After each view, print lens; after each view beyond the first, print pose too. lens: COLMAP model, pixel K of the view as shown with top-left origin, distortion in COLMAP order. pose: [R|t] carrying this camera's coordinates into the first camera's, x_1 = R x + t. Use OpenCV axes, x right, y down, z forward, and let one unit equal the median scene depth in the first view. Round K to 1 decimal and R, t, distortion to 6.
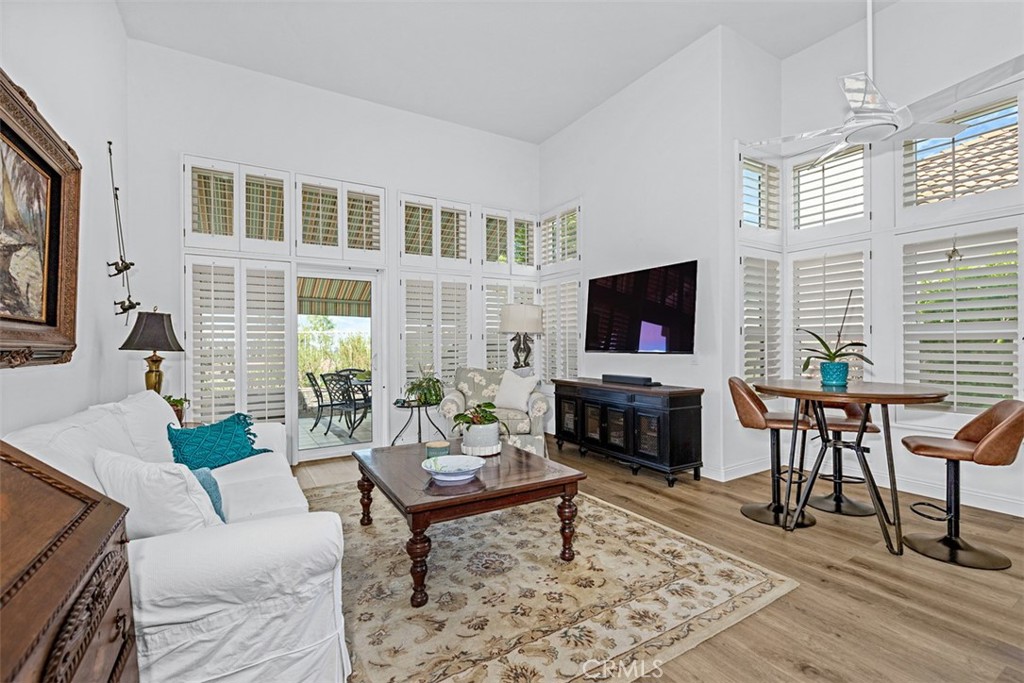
lens RADIAL K [[456.1, 0, 514.3], [0, 456.1, 345.9], [0, 0, 1]] dist [-0.010551, 0.002020]
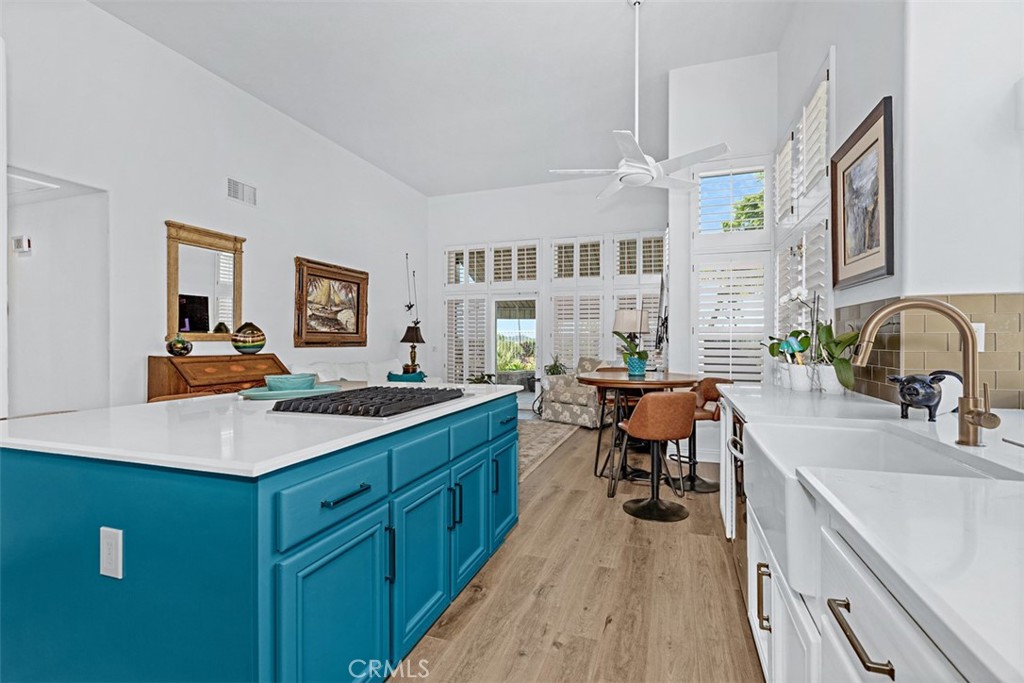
lens RADIAL K [[456.1, 0, 512.6], [0, 456.1, 337.2], [0, 0, 1]] dist [-0.010551, 0.002020]
pose [[0.635088, 0.000368, -0.772440, 0.922914], [-0.005461, 0.999977, -0.004013, -0.007670], [0.772421, 0.006767, 0.635075, -0.053460]]
